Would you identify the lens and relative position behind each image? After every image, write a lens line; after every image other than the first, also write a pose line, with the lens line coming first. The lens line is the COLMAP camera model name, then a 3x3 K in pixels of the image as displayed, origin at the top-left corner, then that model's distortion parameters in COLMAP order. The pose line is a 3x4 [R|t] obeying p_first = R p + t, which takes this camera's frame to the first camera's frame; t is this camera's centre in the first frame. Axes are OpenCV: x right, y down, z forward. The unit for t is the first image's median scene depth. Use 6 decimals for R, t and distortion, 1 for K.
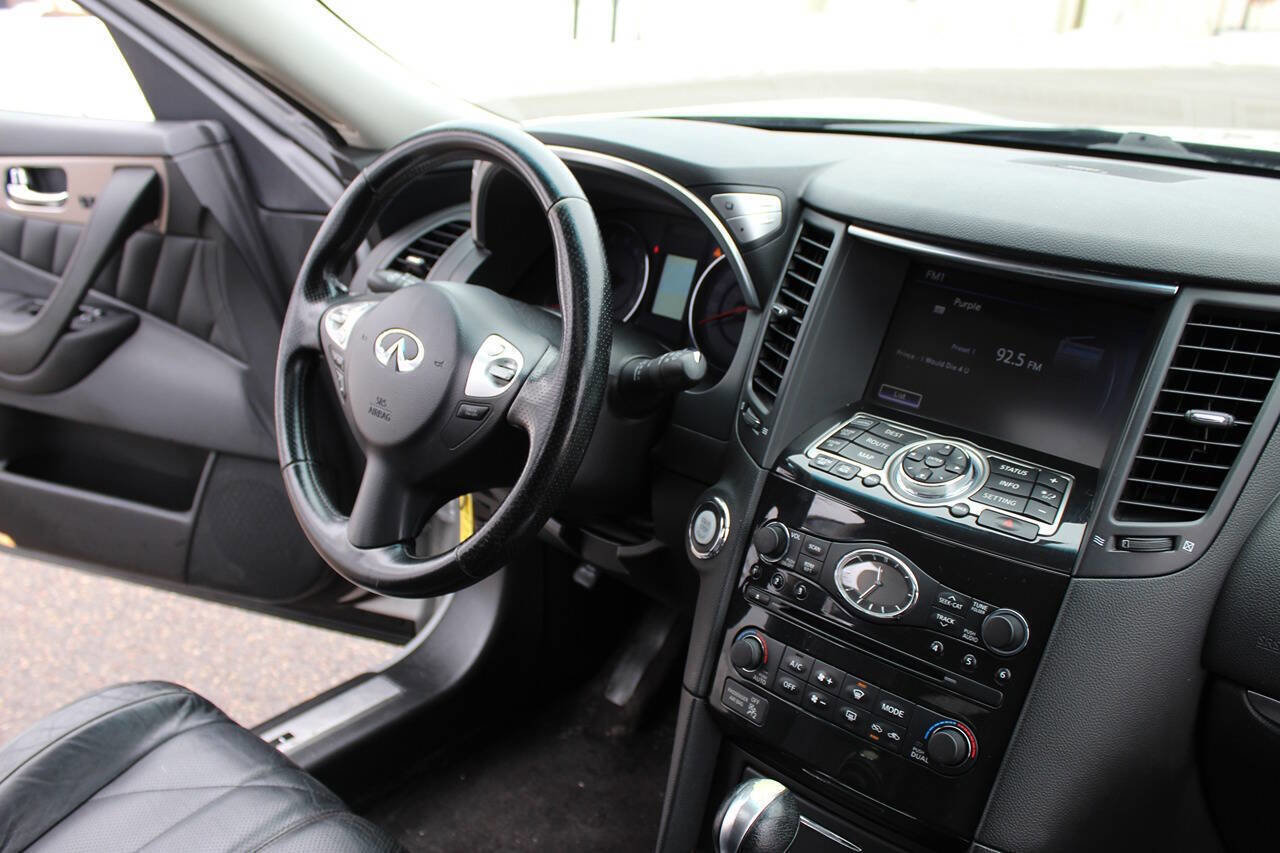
lens RADIAL K [[1187.1, 0, 639.6], [0, 1187.1, 435.0], [0, 0, 1]] dist [-0.175411, 0.191675]
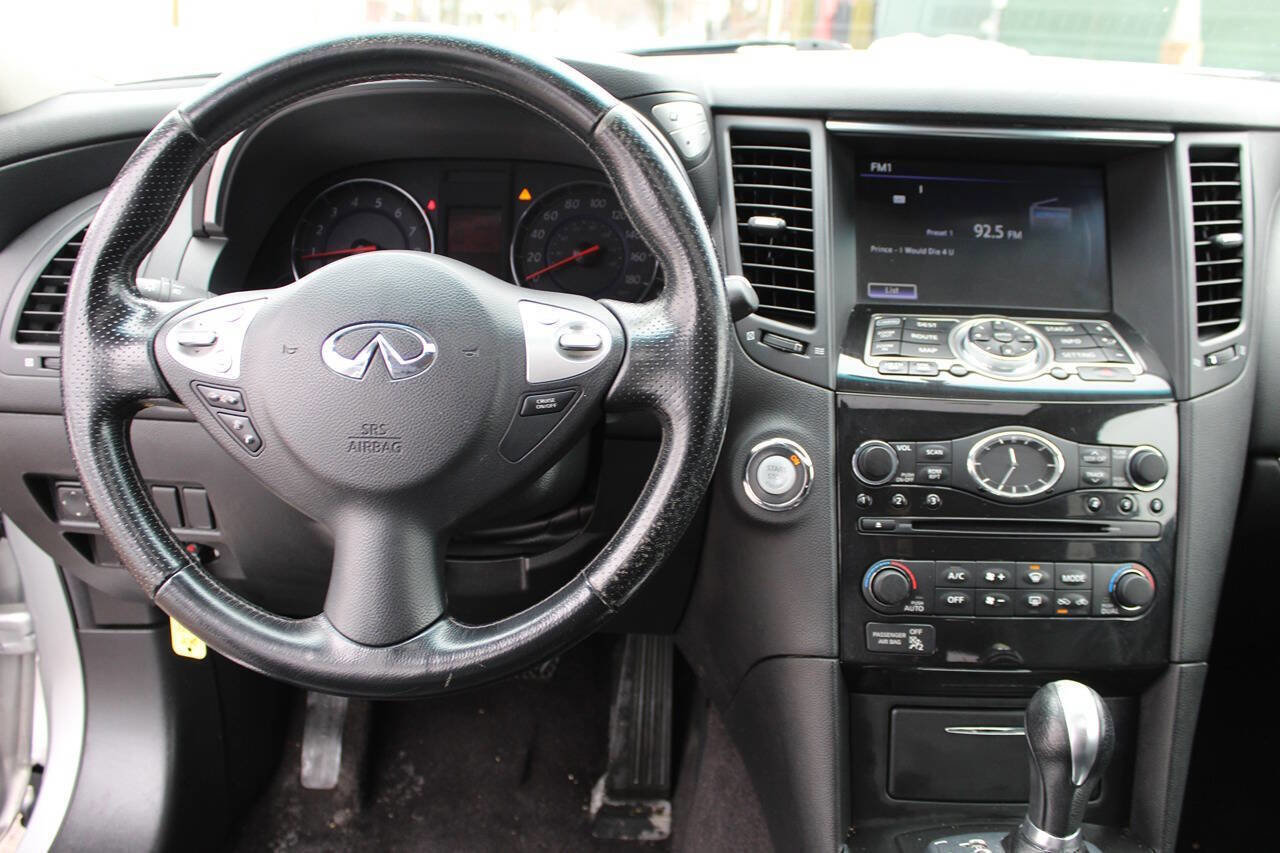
lens RADIAL K [[1187.1, 0, 639.6], [0, 1187.1, 435.0], [0, 0, 1]] dist [-0.175411, 0.191675]
pose [[0.733042, -0.235907, 0.637963, -0.612835], [0.235884, 0.967891, 0.086868, -0.054751], [-0.637971, 0.086807, 0.765152, 0.422887]]
